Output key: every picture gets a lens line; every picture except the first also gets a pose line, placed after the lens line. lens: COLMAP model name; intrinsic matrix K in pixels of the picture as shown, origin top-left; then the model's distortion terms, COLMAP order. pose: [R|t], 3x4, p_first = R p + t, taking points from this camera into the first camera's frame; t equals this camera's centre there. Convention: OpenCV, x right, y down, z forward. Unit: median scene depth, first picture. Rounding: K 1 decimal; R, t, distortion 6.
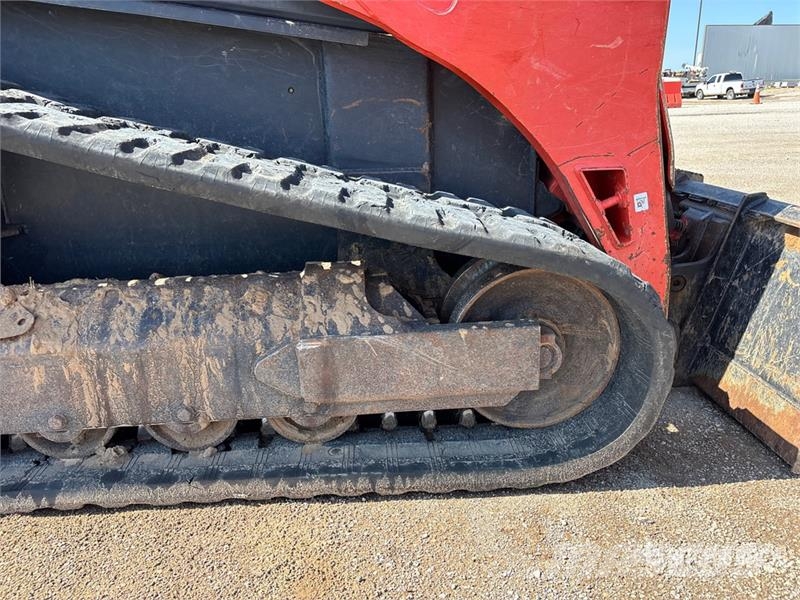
lens RADIAL K [[606.1, 0, 396.7], [0, 606.1, 297.3], [0, 0, 1]] dist [0.022207, 0.001279]
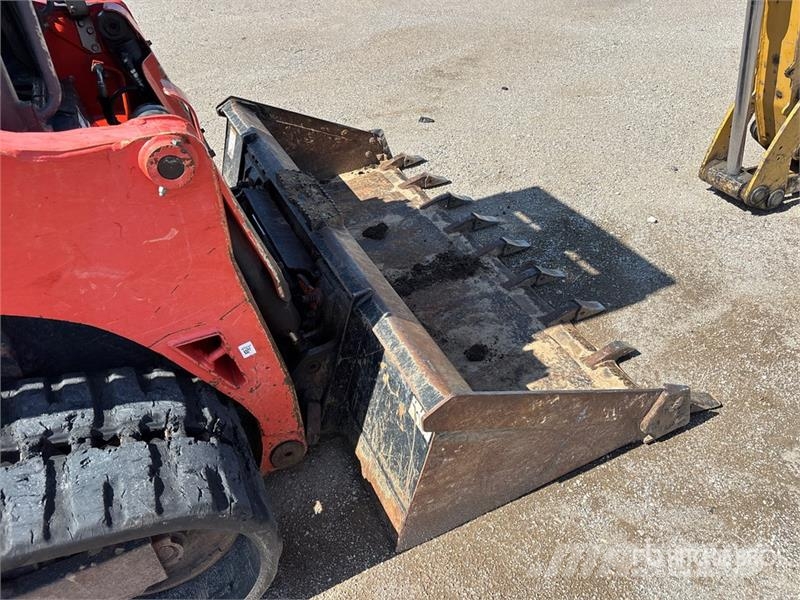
lens RADIAL K [[606.1, 0, 396.7], [0, 606.1, 297.3], [0, 0, 1]] dist [0.022207, 0.001279]
pose [[0.926770, -0.223580, 0.301843, 0.347916], [0.115778, 0.934468, 0.336697, -0.552838], [-0.357341, -0.277094, 0.891923, 0.031262]]
